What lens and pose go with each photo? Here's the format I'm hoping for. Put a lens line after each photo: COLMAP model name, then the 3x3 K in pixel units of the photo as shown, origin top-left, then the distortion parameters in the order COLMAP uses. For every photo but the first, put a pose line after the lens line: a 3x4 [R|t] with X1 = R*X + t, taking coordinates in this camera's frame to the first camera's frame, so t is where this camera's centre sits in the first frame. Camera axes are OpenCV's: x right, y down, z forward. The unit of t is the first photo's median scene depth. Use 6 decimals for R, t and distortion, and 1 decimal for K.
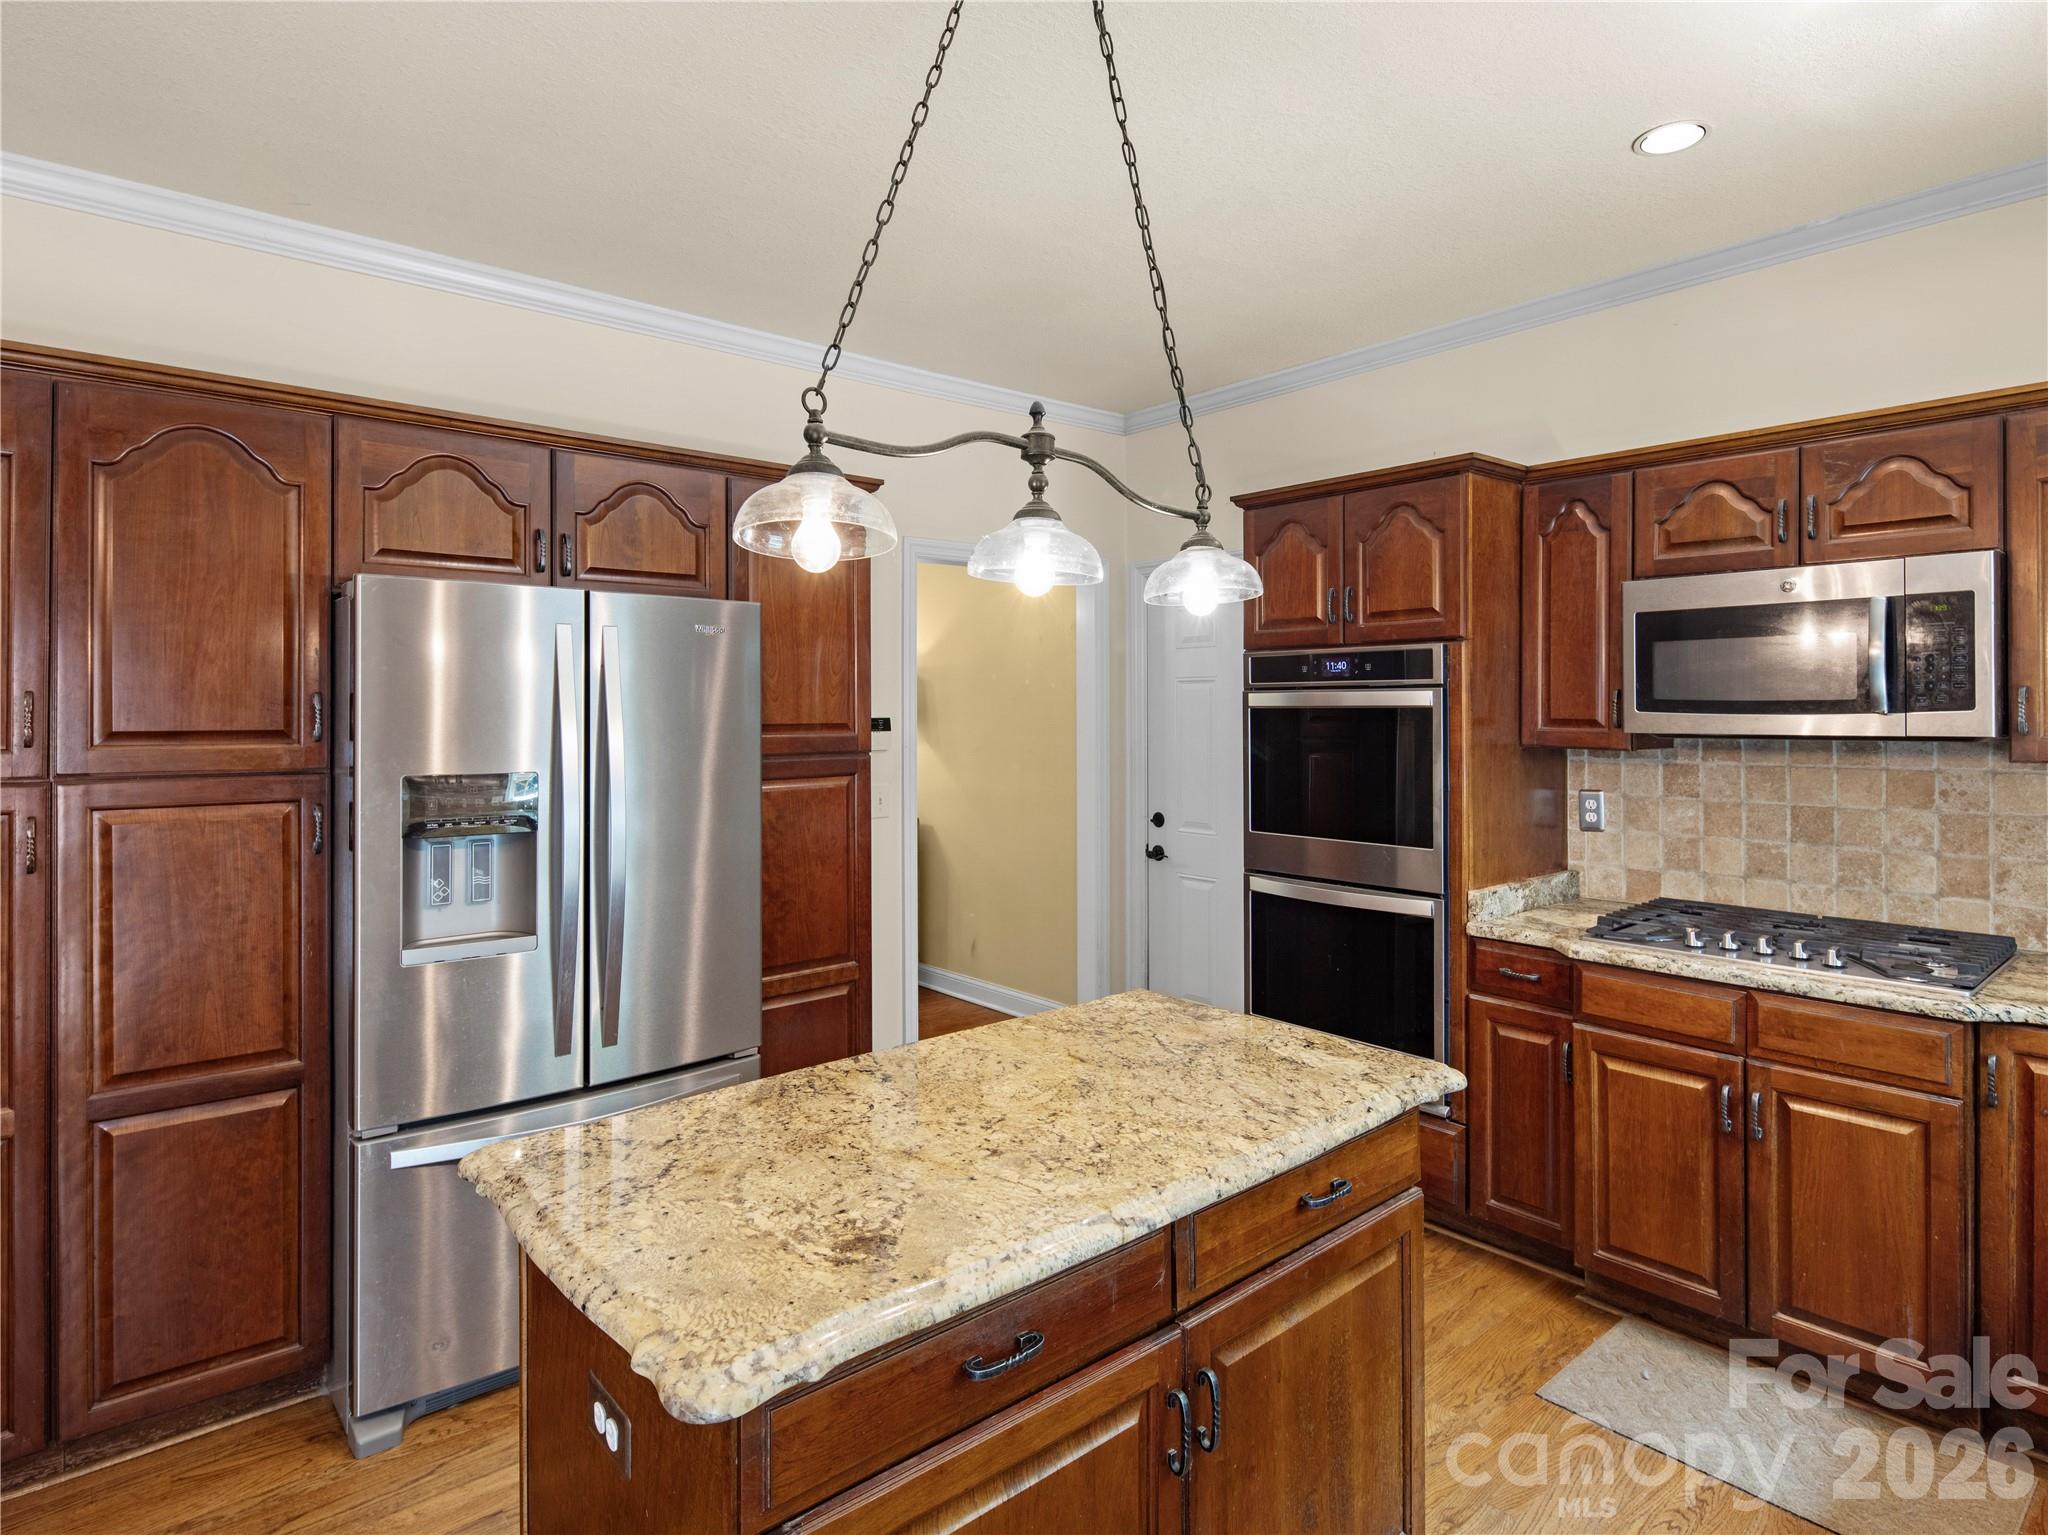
lens RADIAL K [[1122.6, 0, 1020.6], [0, 1122.6, 710.9], [0, 0, 1]] dist [0.006952, -0.004544]
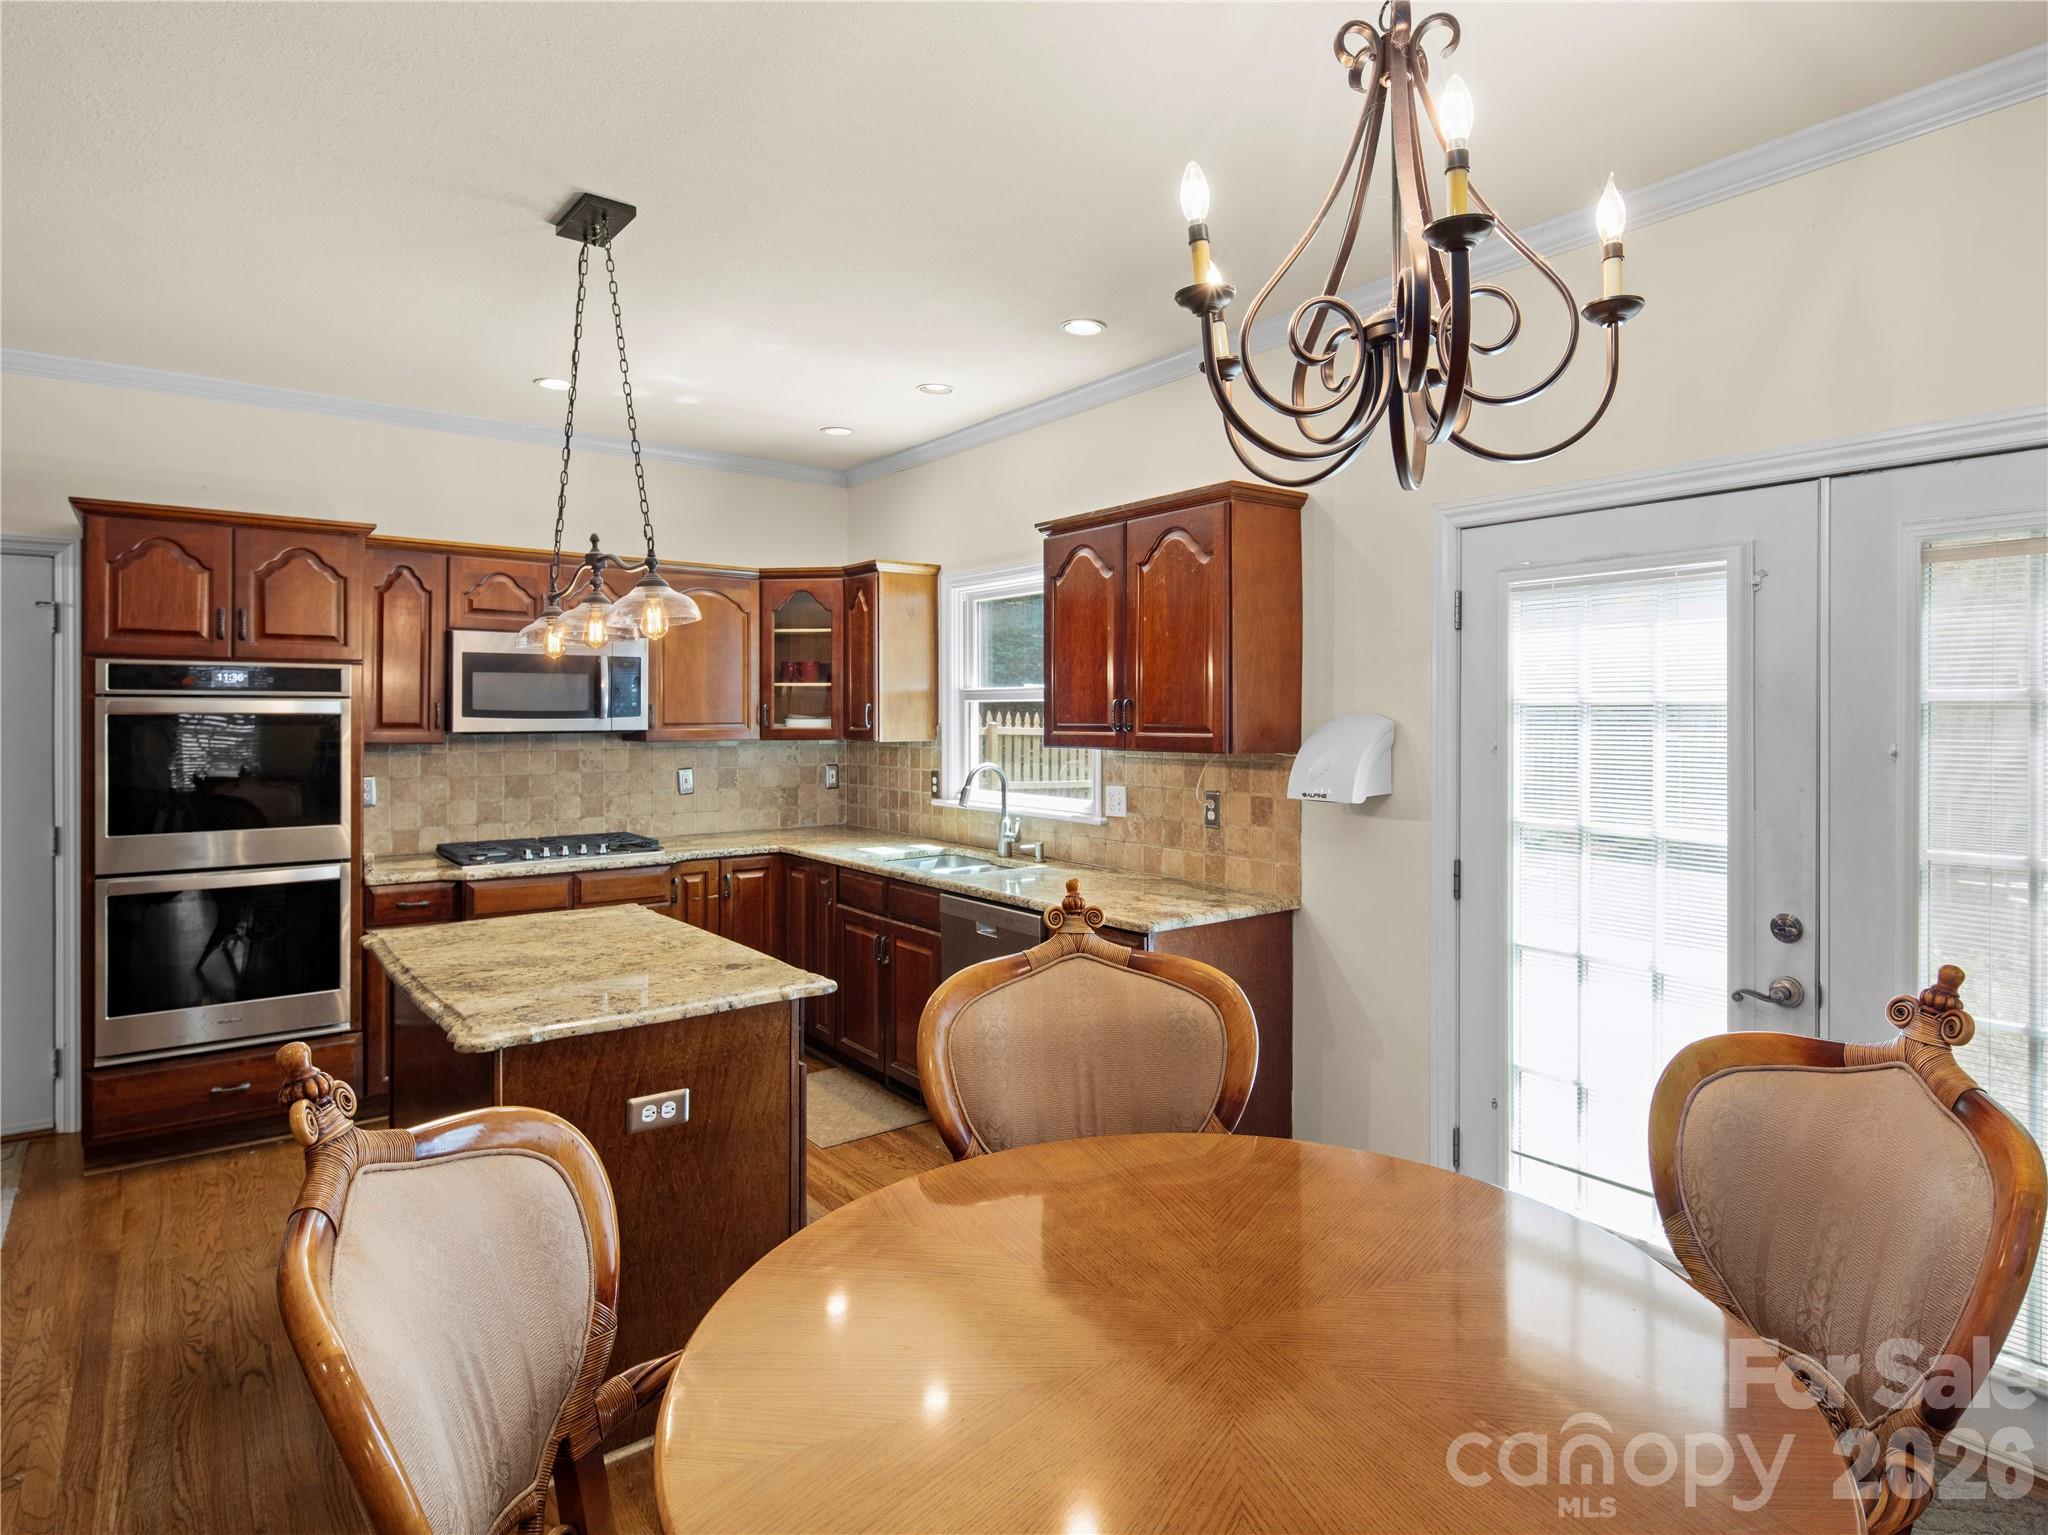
lens RADIAL K [[1122.6, 0, 1088.0], [0, 1122.6, 717.2], [0, 0, 1]] dist [0.006952, -0.004544]
pose [[0.025820, 0.001684, 0.999665, -1.131012], [0.001848, 0.999997, -0.001732, 0.005247], [-0.999665, 0.001892, 0.025817, 0.143971]]
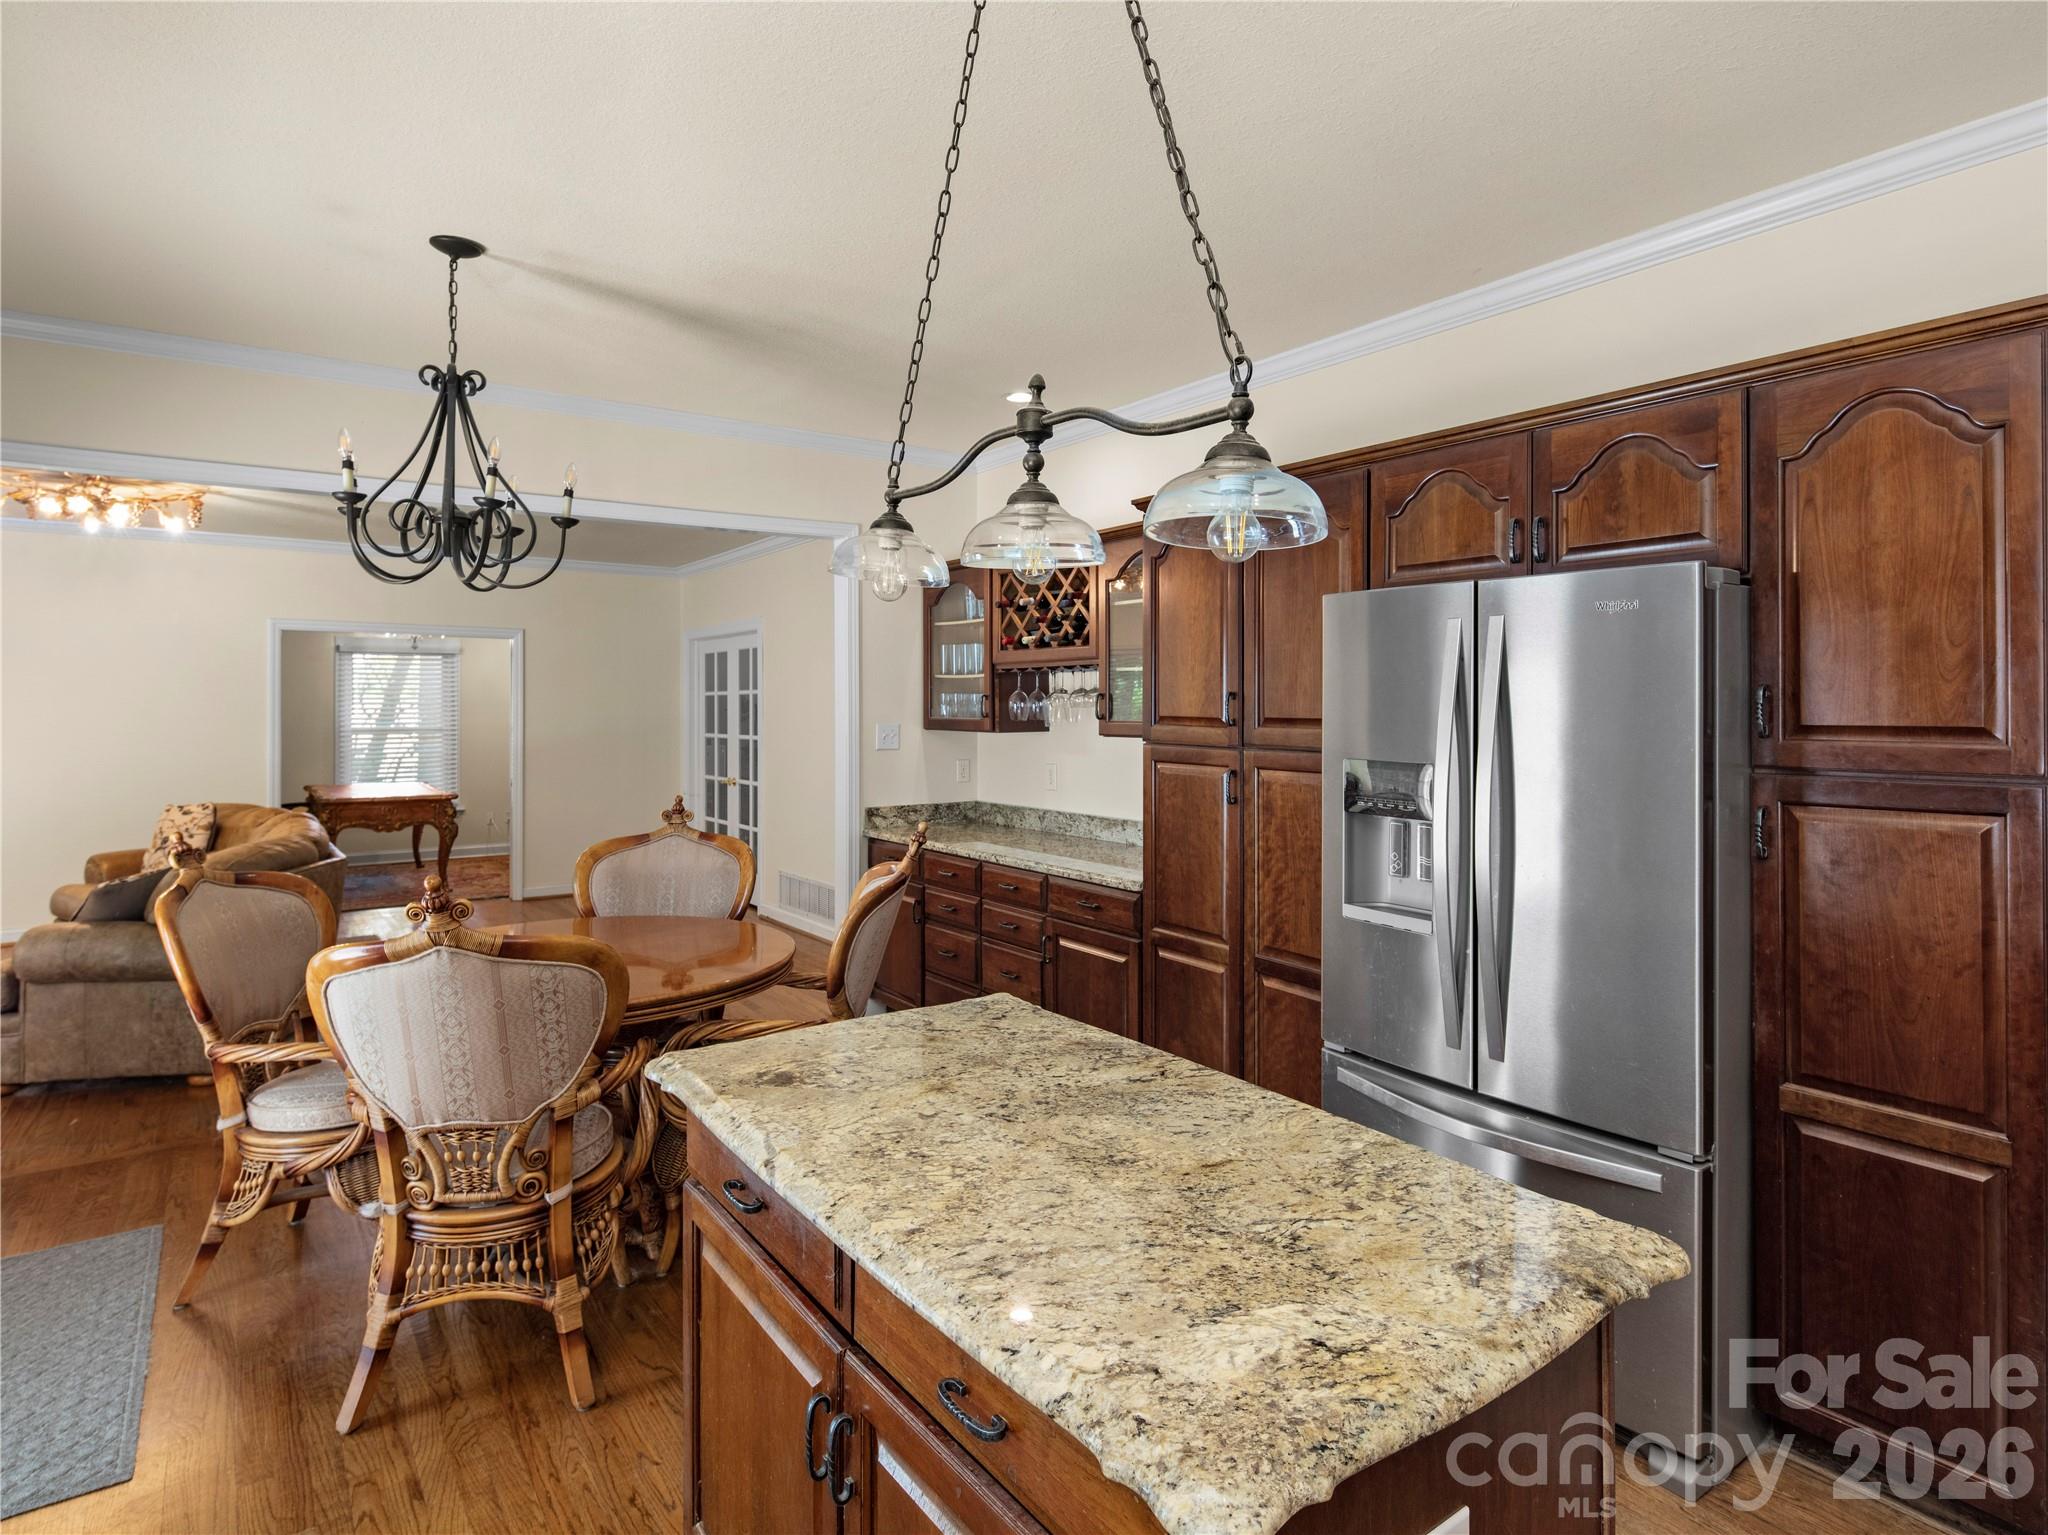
lens RADIAL K [[1122.6, 0, 1044.3], [0, 1122.6, 701.0], [0, 0, 1]] dist [0.006952, -0.004544]
pose [[-0.082149, 0.000338, -0.996620, 0.638595], [-0.000827, 1.000000, 0.000408, -0.003657], [0.996620, 0.000858, -0.082149, 0.735356]]
